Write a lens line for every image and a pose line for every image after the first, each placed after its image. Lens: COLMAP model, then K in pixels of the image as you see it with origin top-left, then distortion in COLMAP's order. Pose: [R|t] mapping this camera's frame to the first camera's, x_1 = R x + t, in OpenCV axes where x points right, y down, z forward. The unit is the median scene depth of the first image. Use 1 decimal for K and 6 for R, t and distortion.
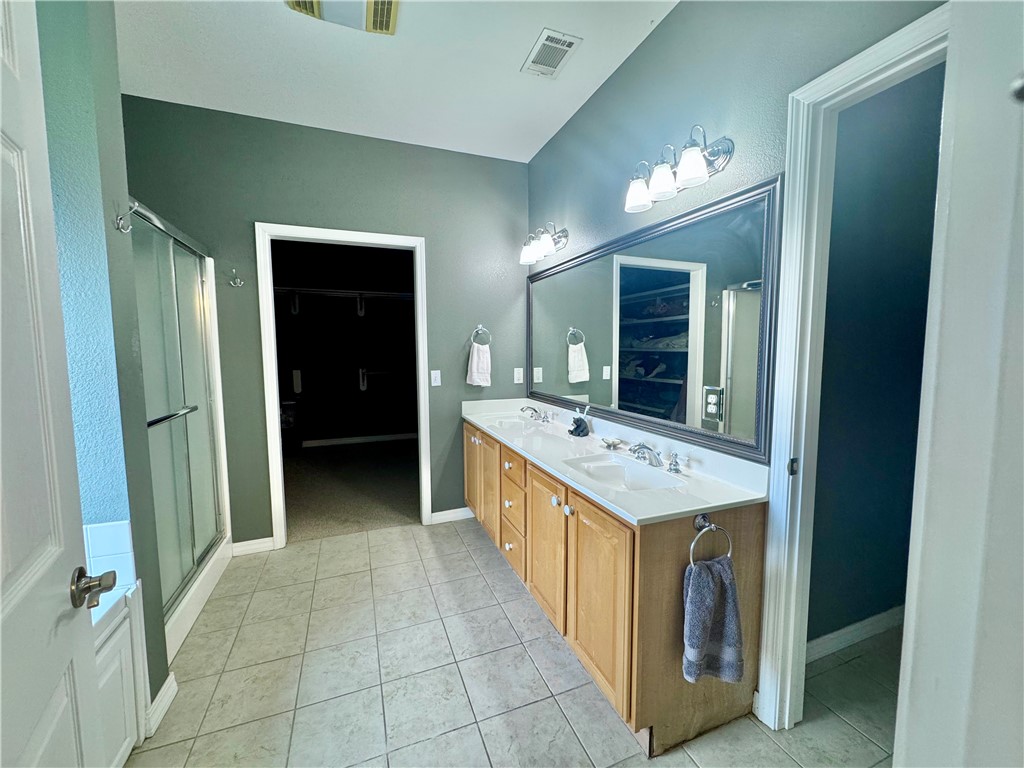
lens RADIAL K [[409.8, 0, 514.9], [0, 409.8, 385.9], [0, 0, 1]] dist [-0.000622, 0.000351]
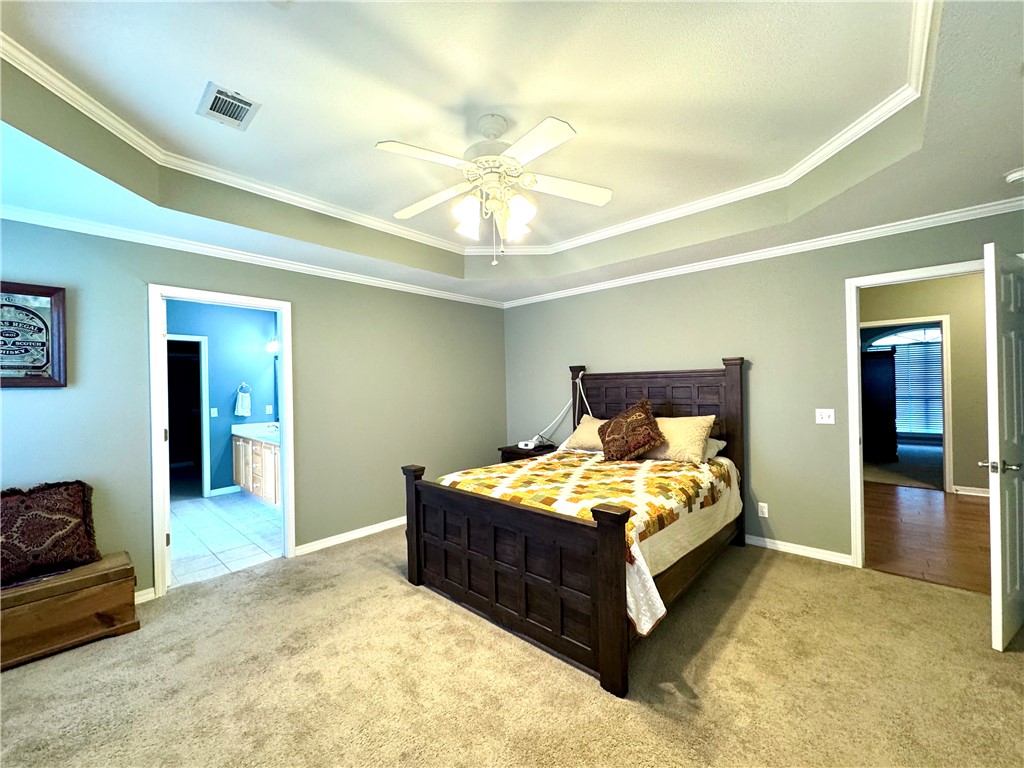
lens RADIAL K [[409.8, 0, 511.7], [0, 409.8, 386.1], [0, 0, 1]] dist [-0.000622, 0.000351]
pose [[0.894522, -0.012125, 0.446859, 0.174027], [0.048799, 0.996307, -0.070653, 0.055885], [-0.444352, 0.085007, 0.891810, -1.196200]]
